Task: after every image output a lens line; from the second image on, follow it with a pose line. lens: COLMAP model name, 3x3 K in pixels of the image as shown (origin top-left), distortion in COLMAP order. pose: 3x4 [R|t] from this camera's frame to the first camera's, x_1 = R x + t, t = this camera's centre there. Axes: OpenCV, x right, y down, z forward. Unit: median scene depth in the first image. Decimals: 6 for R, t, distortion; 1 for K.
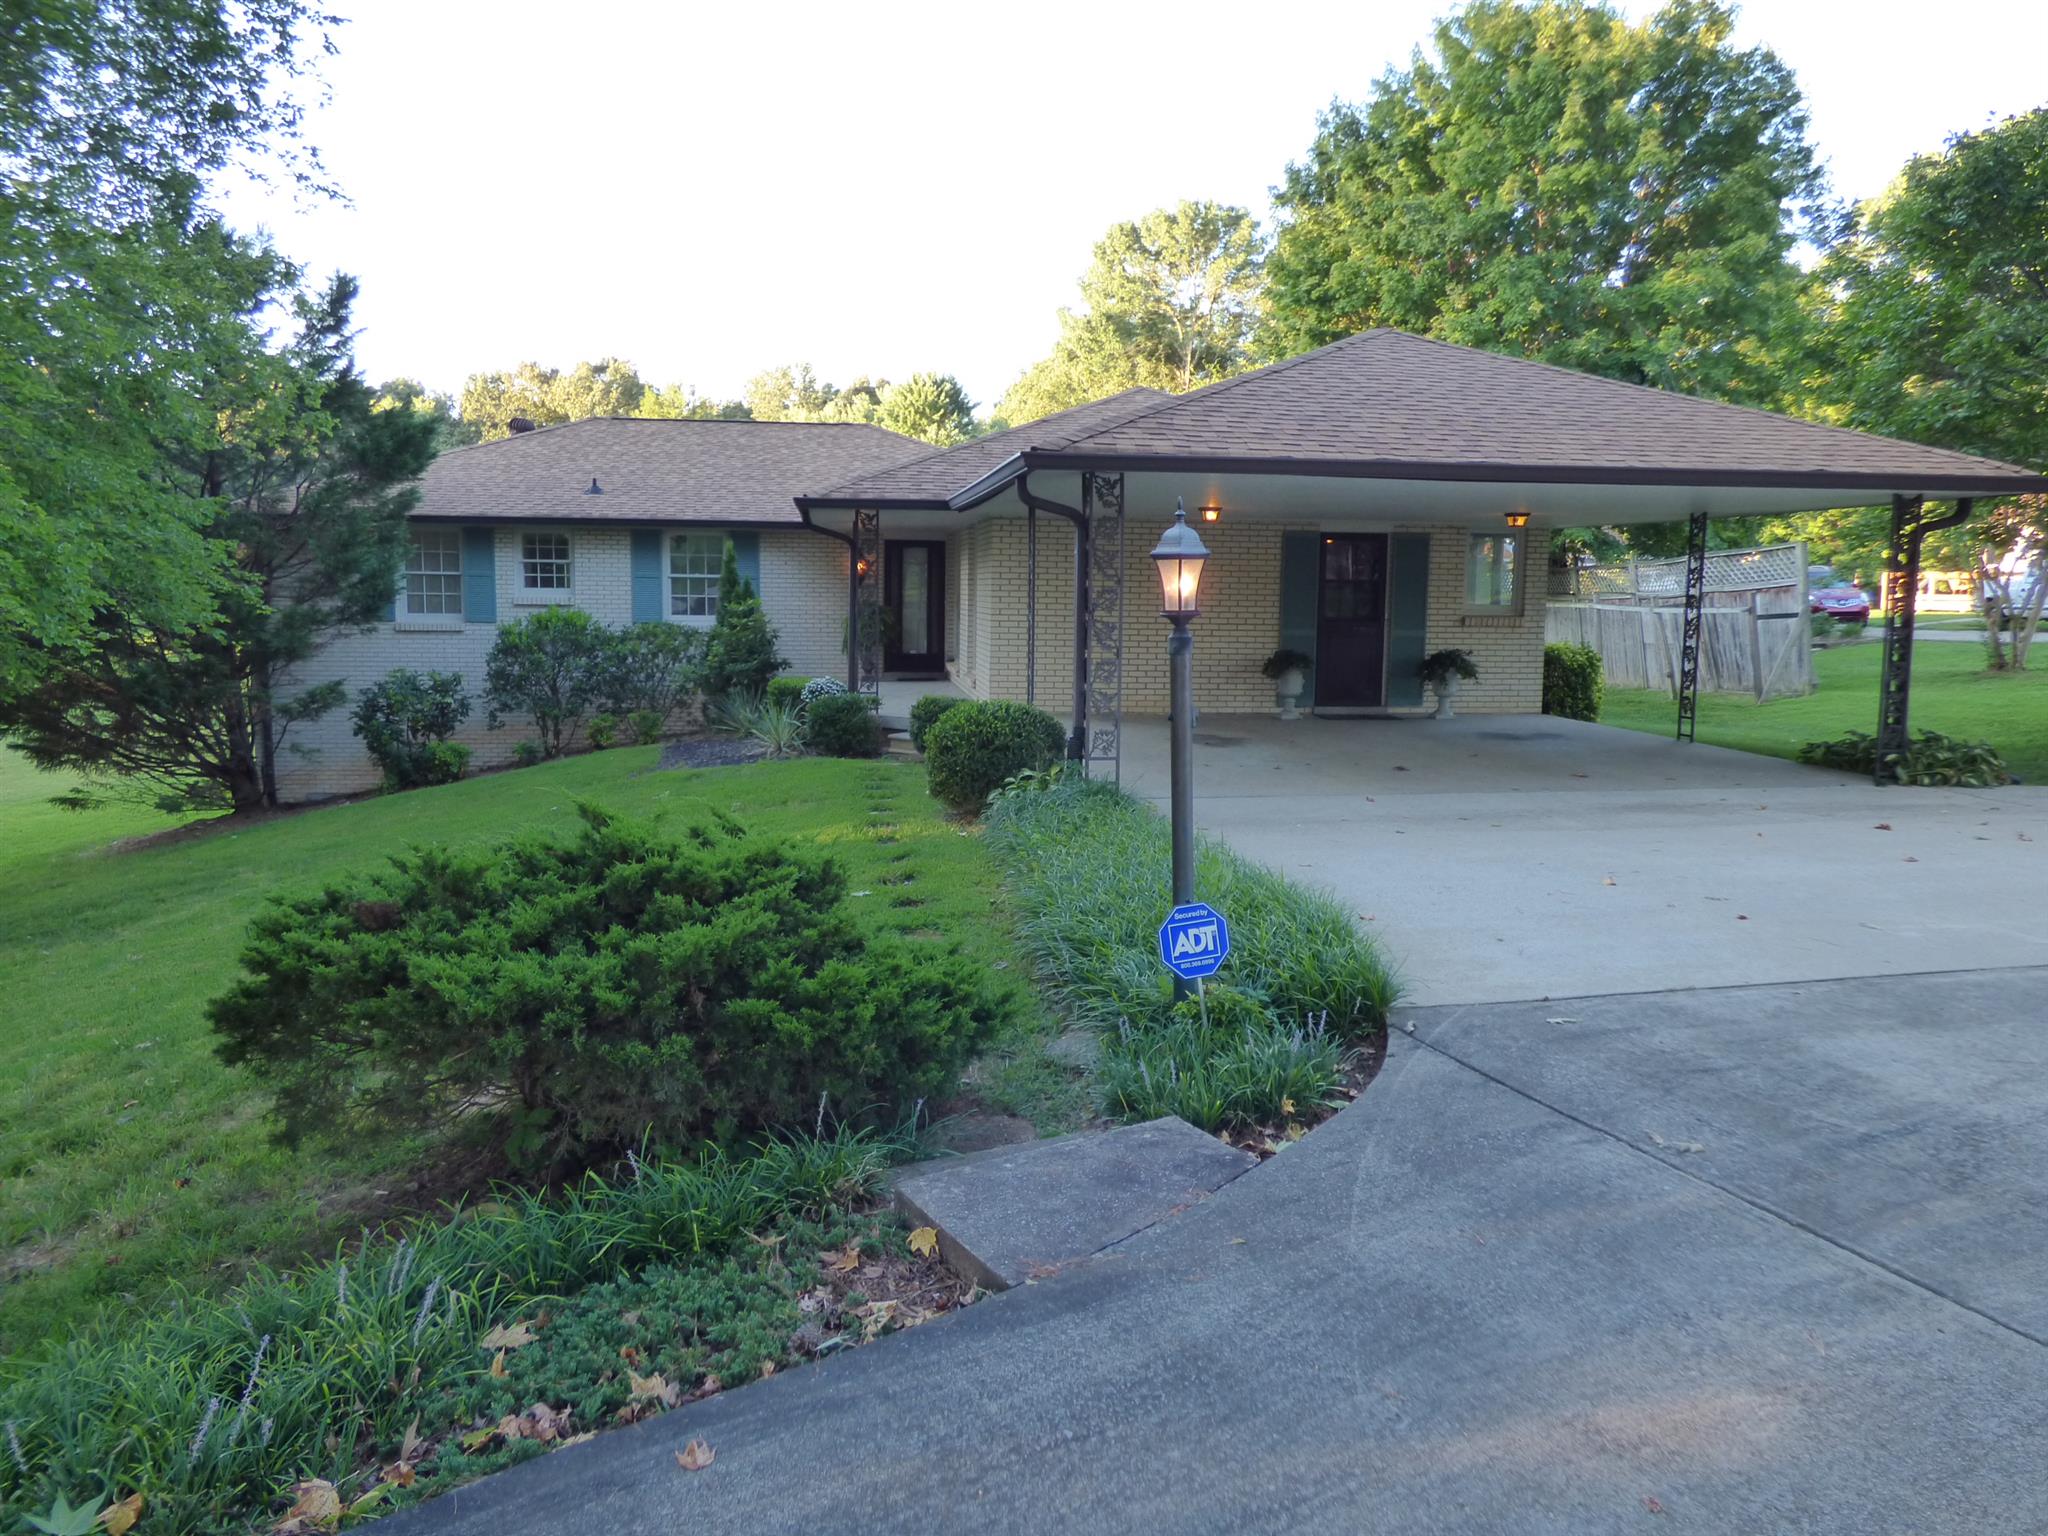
lens RADIAL K [[1459.1, 0, 1024.0], [0, 1459.1, 768.0], [0, 0, 1]] dist [-0.006662, -0.005924]
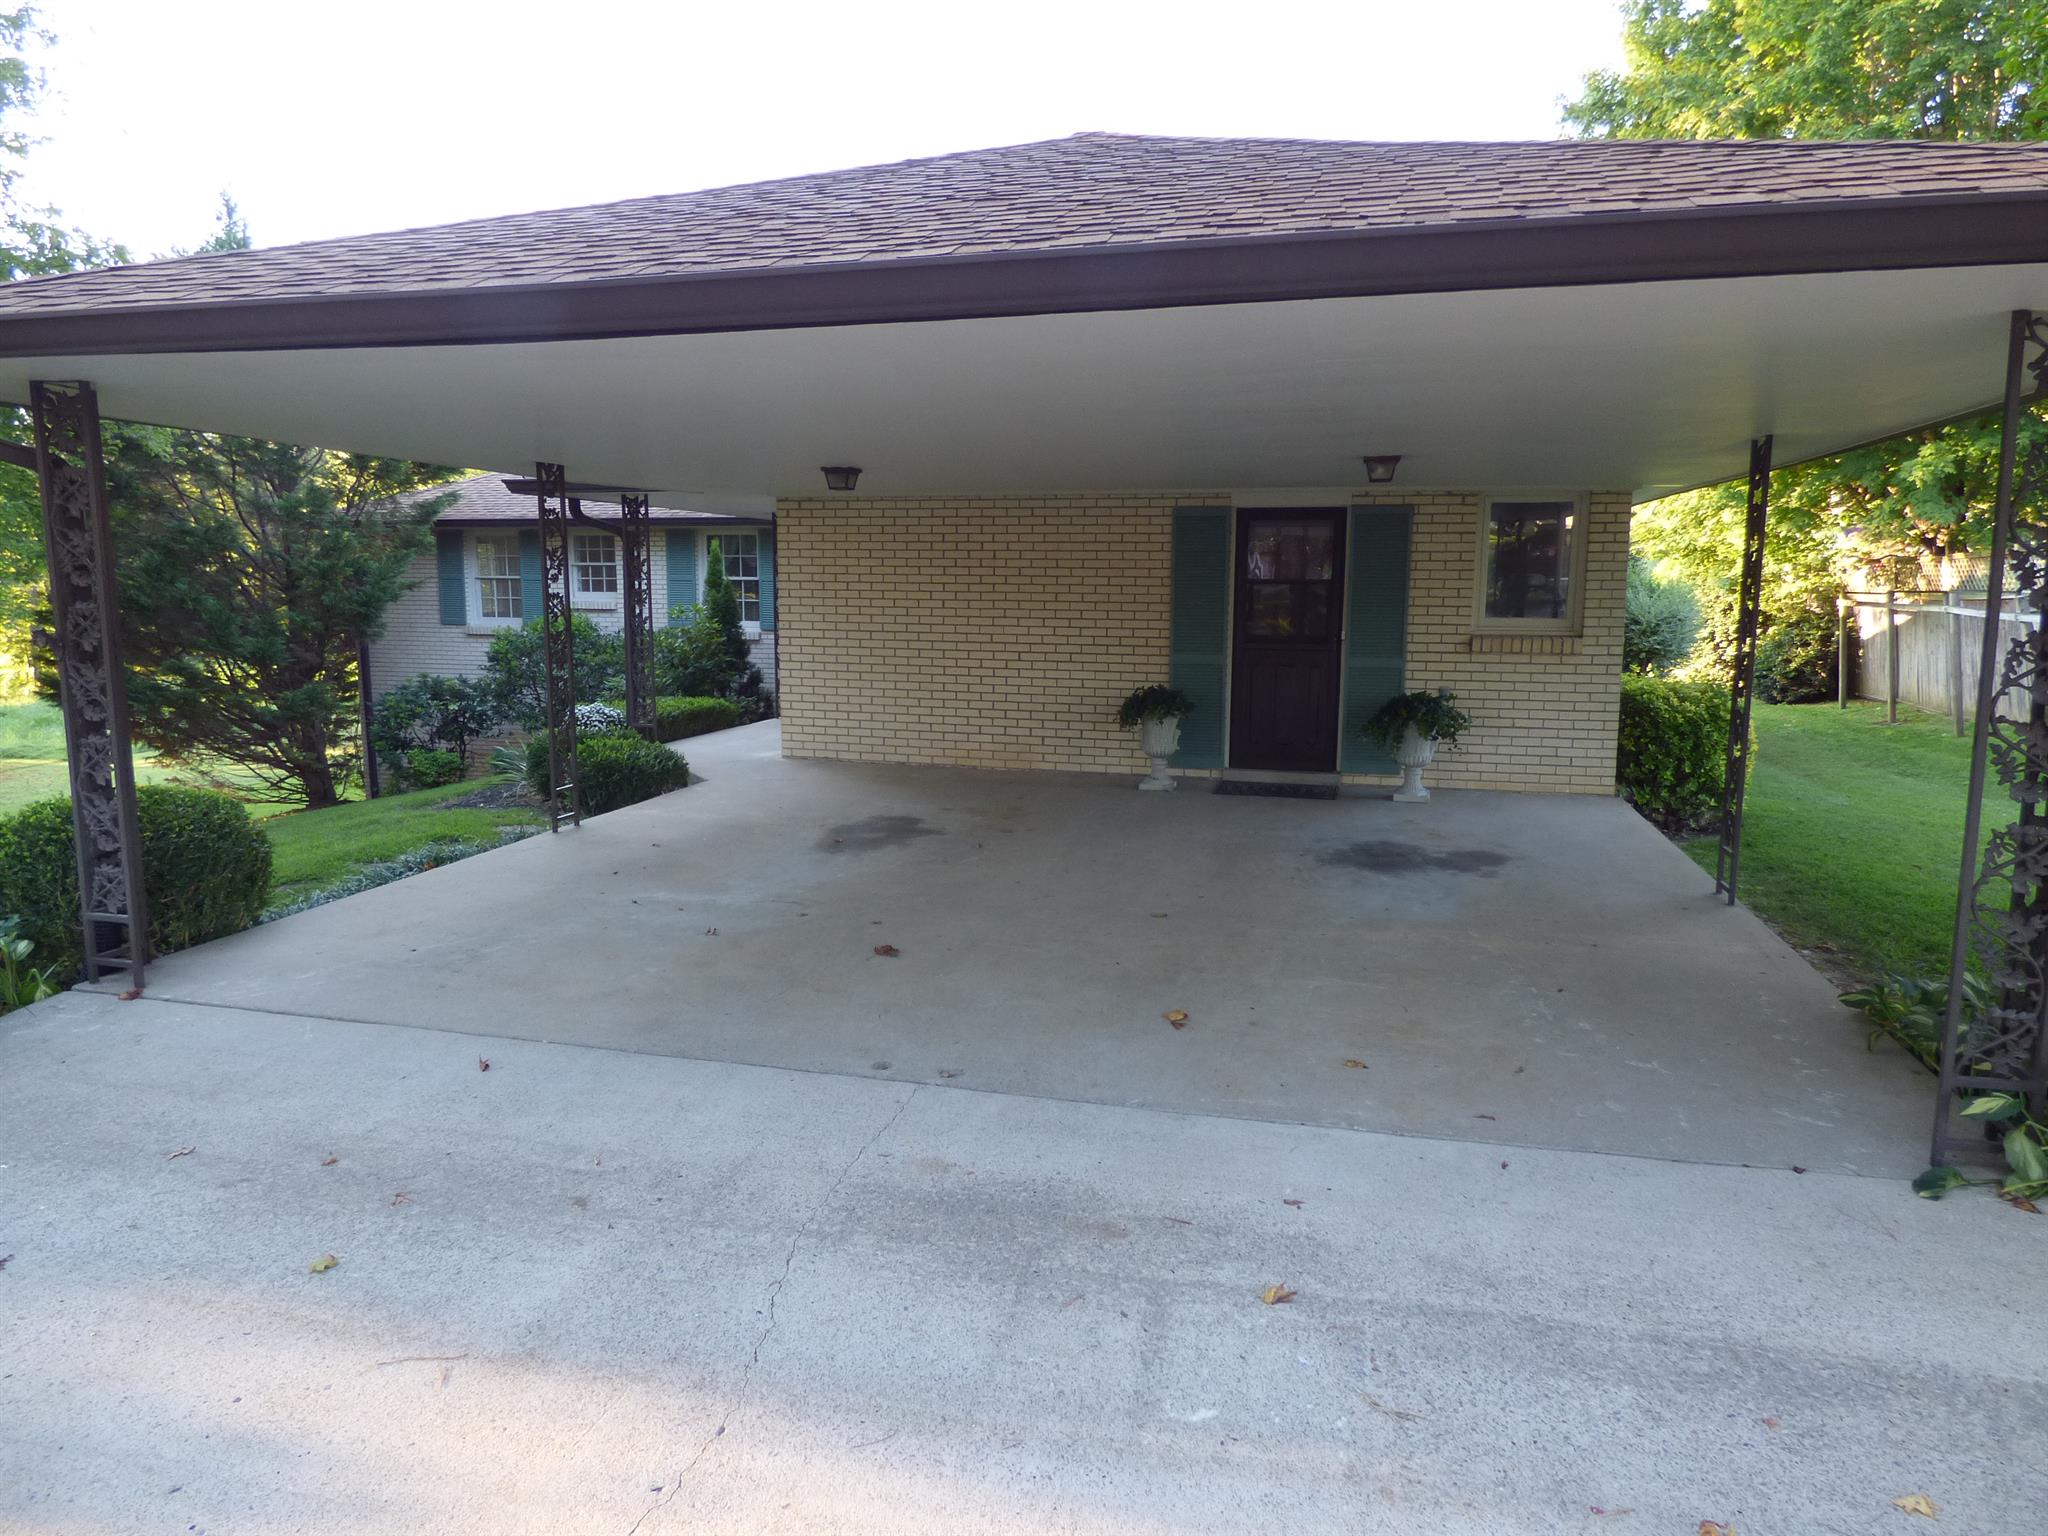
lens RADIAL K [[1252.9, 0, 1023.9], [0, 1252.9, 758.1], [0, 0, 1]] dist [-0.001931, -0.001679]
pose [[0.925477, 0.046863, -0.375895, 0.329171], [-0.041445, 0.998888, 0.022490, -0.056177], [0.376531, -0.005235, 0.926389, 0.431381]]
